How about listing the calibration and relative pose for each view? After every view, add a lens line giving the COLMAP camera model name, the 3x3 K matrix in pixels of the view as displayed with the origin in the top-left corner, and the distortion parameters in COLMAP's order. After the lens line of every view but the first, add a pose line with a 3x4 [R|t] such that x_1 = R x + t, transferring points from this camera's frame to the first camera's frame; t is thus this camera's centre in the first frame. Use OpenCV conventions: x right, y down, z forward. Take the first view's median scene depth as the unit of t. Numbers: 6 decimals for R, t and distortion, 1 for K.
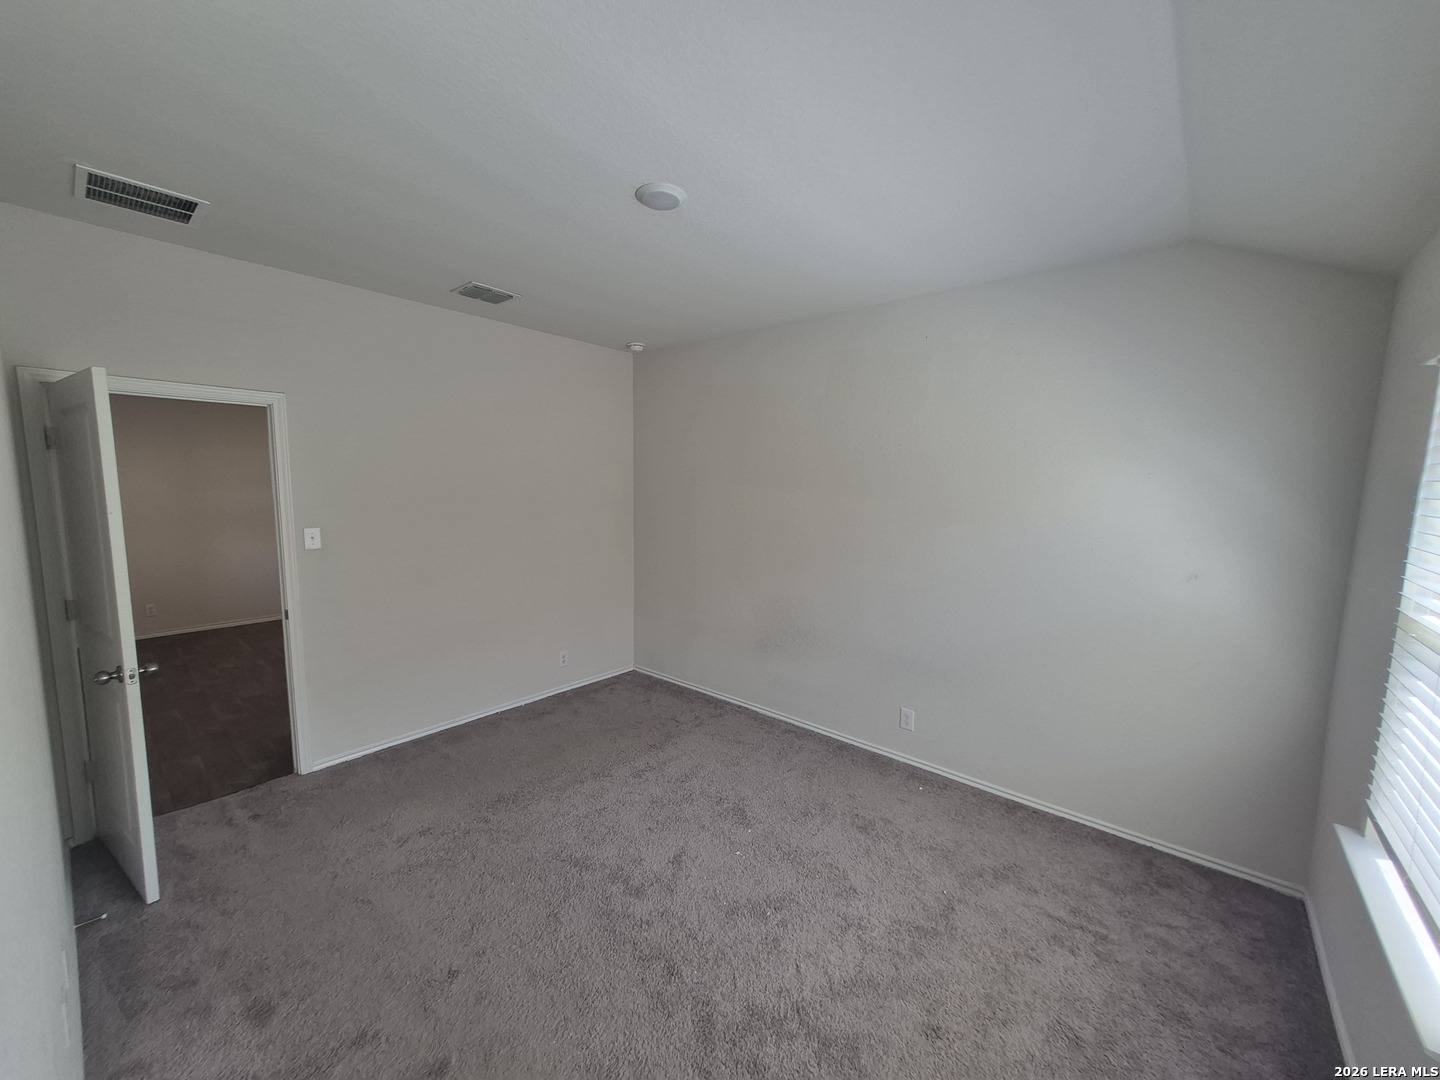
lens RADIAL K [[562.3, 0, 712.1], [0, 562.3, 549.0], [0, 0, 1]] dist [0.004489, -0.000565]
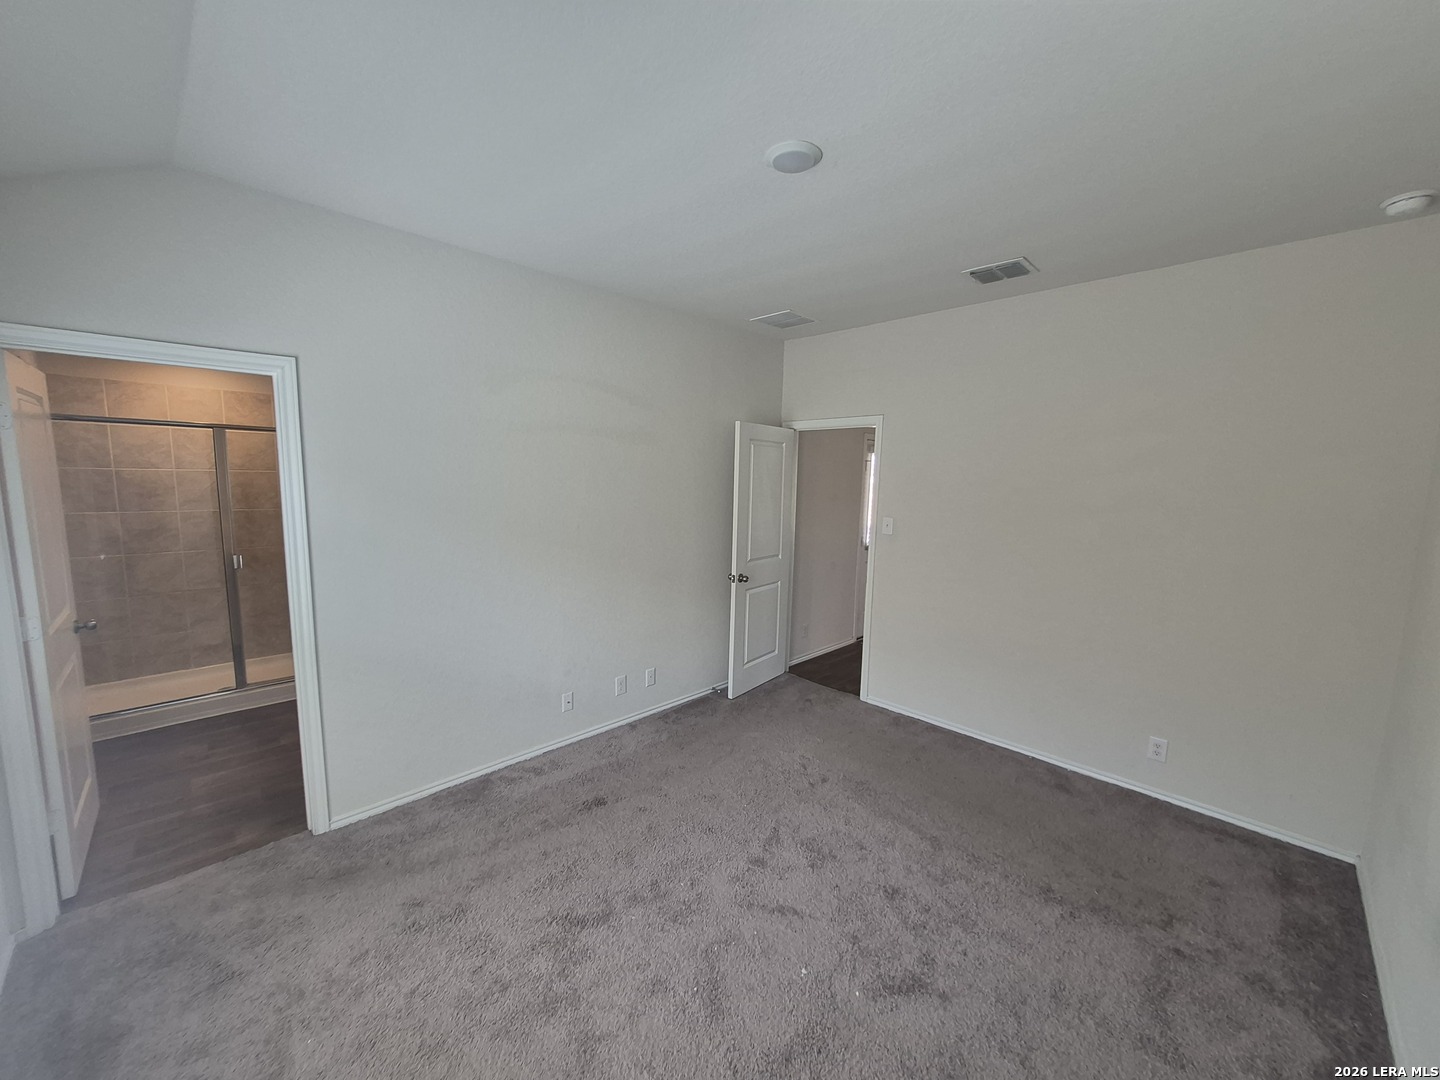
lens RADIAL K [[562.3, 0, 712.1], [0, 562.3, 549.0], [0, 0, 1]] dist [0.004489, -0.000565]
pose [[-0.081620, 0.106705, -0.990935, 0.576465], [-0.139226, 0.983283, 0.117349, -0.059730], [0.986891, 0.147542, -0.065400, 0.673870]]
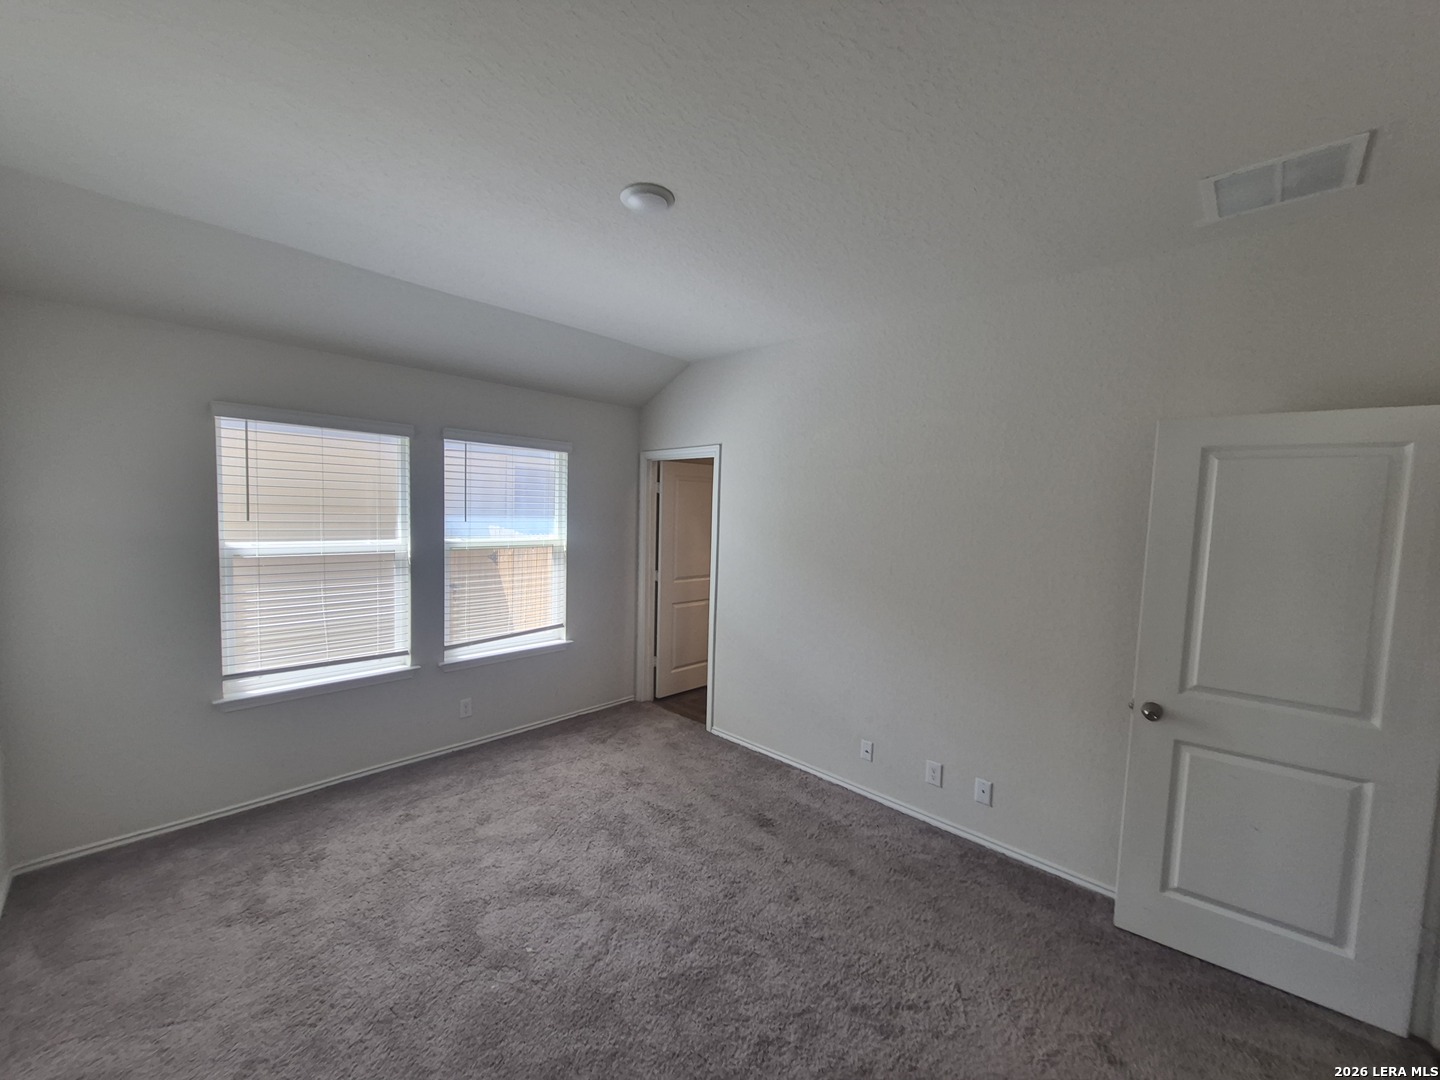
lens RADIAL K [[562.3, 0, 712.1], [0, 562.3, 549.0], [0, 0, 1]] dist [0.004489, -0.000565]
pose [[-0.997108, -0.053293, 0.054172, -0.184561], [-0.041788, 0.979939, 0.194869, -0.157334], [-0.063470, 0.192041, -0.979332, 1.325991]]
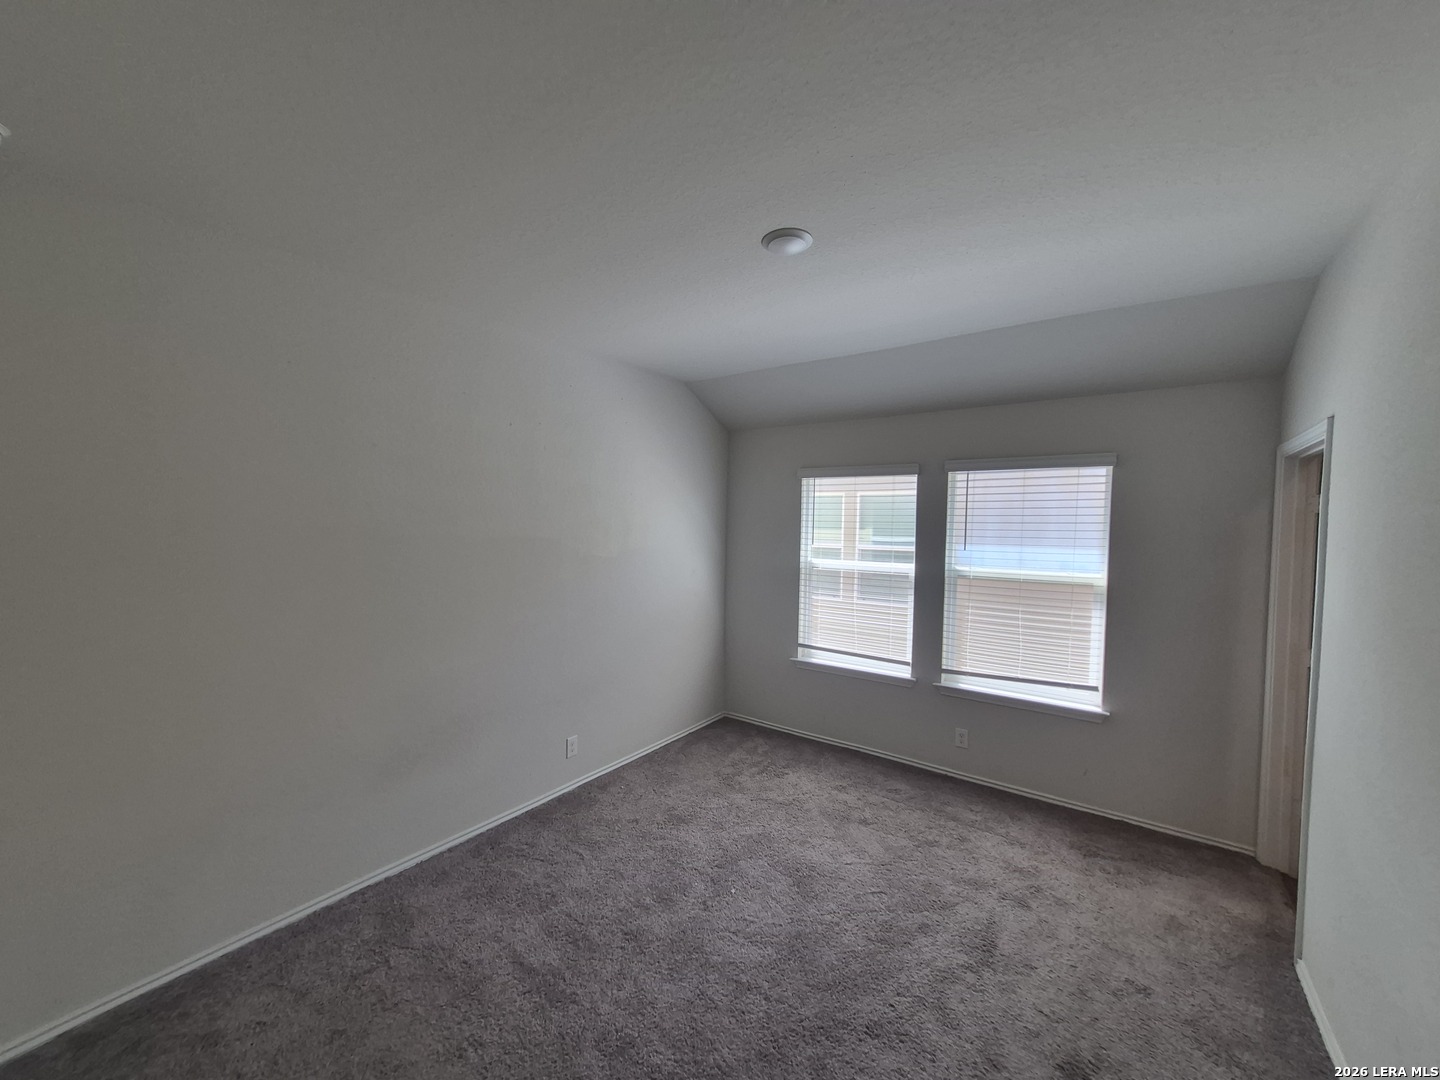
lens RADIAL K [[568.4, 0, 708.3], [0, 568.4, 544.7], [0, 0, 1]] dist [0.005943, -0.000925]
pose [[-0.073901, -0.062773, 0.995288, -0.733308], [0.107586, 0.991690, 0.070535, -0.117898], [-0.991445, 0.112292, -0.066534, 0.827507]]
